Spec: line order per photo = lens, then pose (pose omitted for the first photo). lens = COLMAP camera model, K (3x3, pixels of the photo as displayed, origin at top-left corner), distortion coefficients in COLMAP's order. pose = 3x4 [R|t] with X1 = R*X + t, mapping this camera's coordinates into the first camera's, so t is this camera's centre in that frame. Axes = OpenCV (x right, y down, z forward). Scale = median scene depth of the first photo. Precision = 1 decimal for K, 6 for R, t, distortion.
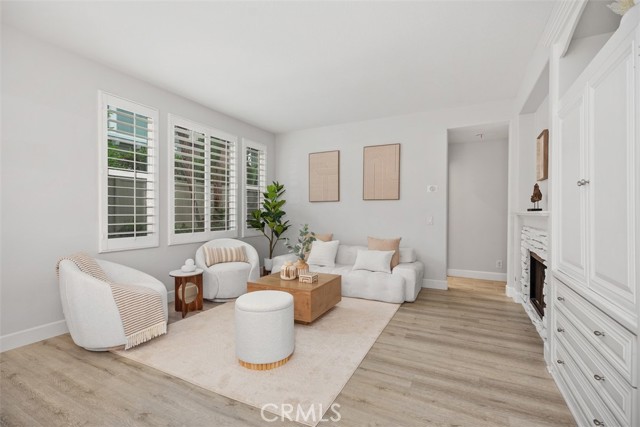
lens RADIAL K [[288.3, 0, 318.7], [0, 288.3, 213.7], [0, 0, 1]] dist [0.009504, -0.002297]
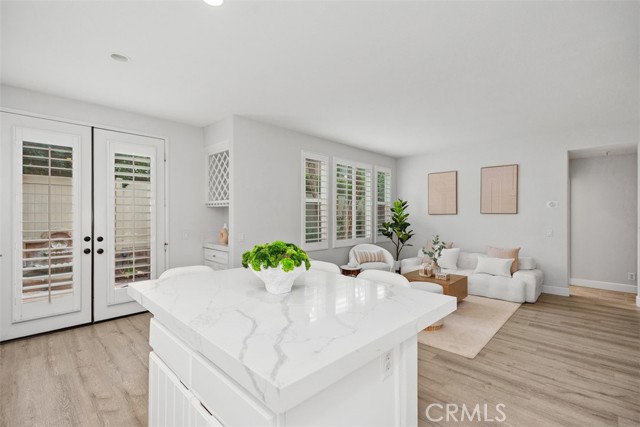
lens RADIAL K [[288.3, 0, 322.2], [0, 288.3, 213.2], [0, 0, 1]] dist [0.009504, -0.002297]
pose [[0.956512, -0.003520, -0.291670, -0.142950], [0.000432, 0.999943, -0.010650, -0.045519], [0.291691, 0.010061, 0.956460, -0.363015]]
